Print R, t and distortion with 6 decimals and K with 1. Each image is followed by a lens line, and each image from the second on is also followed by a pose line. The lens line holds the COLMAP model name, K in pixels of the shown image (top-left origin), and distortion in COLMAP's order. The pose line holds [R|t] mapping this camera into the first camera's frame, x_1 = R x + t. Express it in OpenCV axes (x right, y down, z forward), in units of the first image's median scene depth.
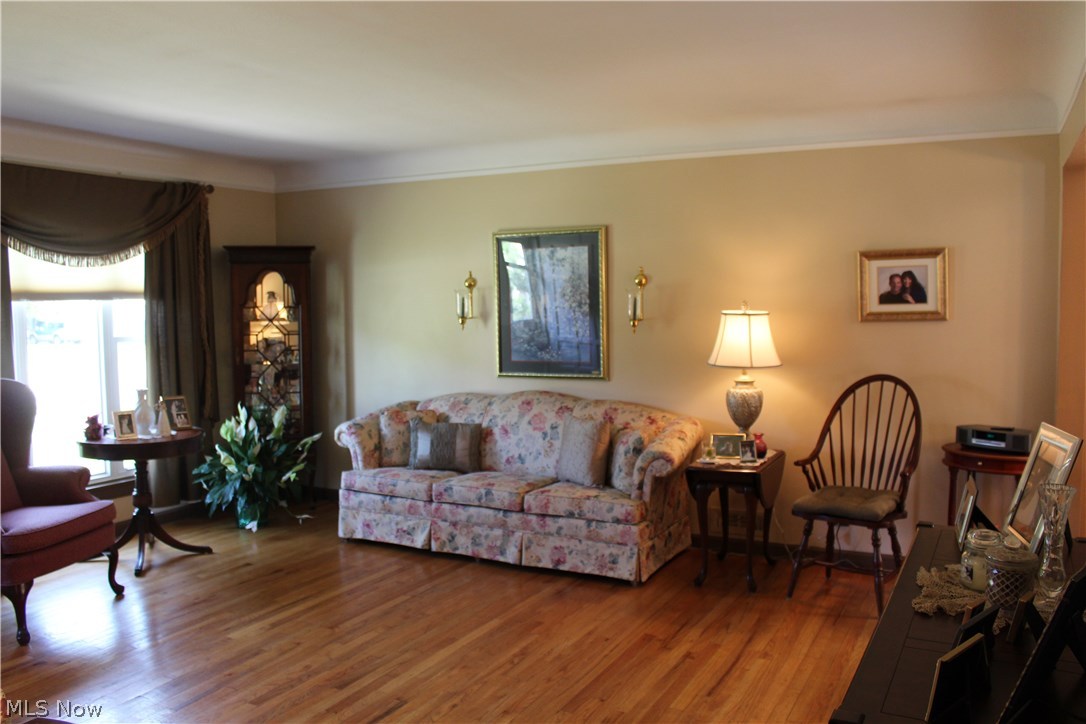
lens RADIAL K [[898.5, 0, 543.0], [0, 898.5, 362.0], [0, 0, 1]] dist [-0.101089, 0.015299]
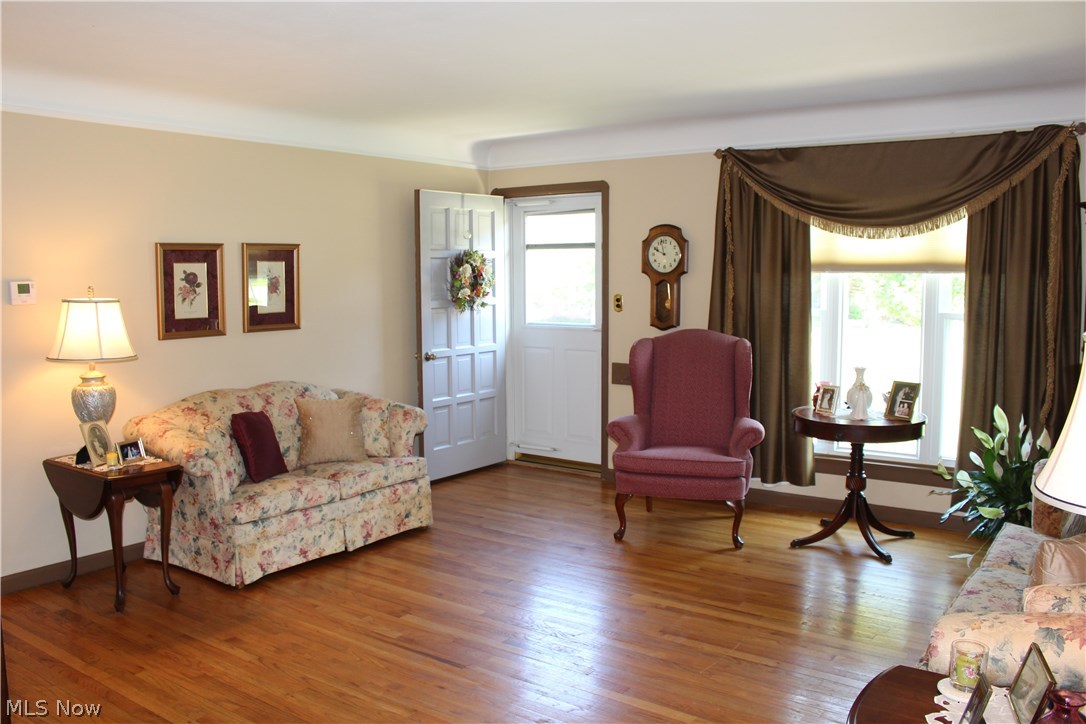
lens RADIAL K [[898.5, 0, 543.0], [0, 898.5, 362.0], [0, 0, 1]] dist [-0.101089, 0.015299]
pose [[-0.129408, 0.105971, -0.985913, 0.585439], [-0.065528, 0.991186, 0.115139, -0.068952], [0.989424, 0.079505, -0.121323, 0.859334]]
